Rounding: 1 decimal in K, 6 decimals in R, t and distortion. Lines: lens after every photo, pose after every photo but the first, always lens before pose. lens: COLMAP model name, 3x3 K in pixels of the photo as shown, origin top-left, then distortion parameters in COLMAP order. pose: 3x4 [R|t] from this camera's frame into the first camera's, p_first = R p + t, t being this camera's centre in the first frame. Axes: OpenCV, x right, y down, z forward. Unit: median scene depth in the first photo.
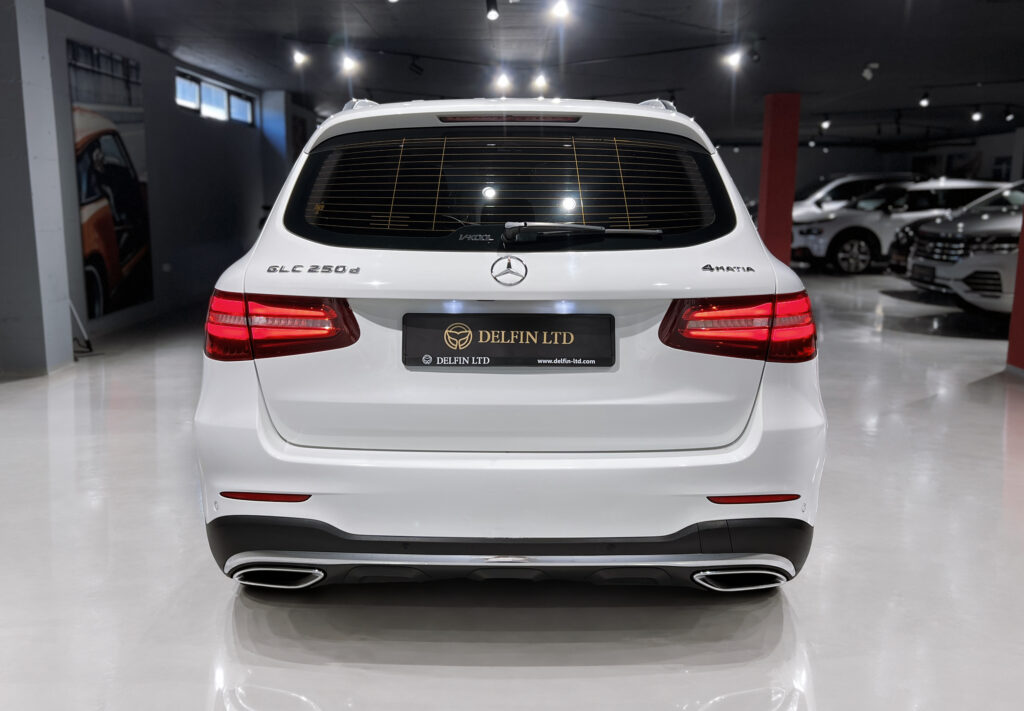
lens RADIAL K [[901.0, 0, 503.9], [0, 901.0, 329.5], [0, 0, 1]] dist [0.032272, -0.010250]
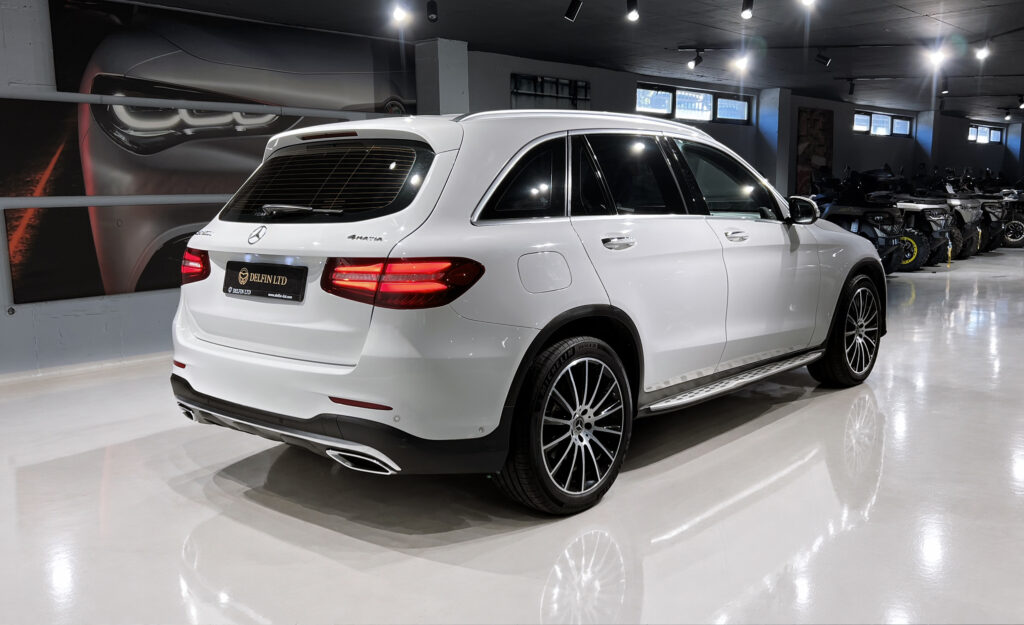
lens RADIAL K [[869.6, 0, 510.1], [0, 869.6, 303.7], [0, 0, 1]] dist [0.057873, 0.007969]
pose [[0.760775, 0.069074, -0.645329, 1.301891], [-0.078631, 0.996806, 0.013997, -0.002682], [0.644234, 0.040094, 0.763776, 0.121283]]
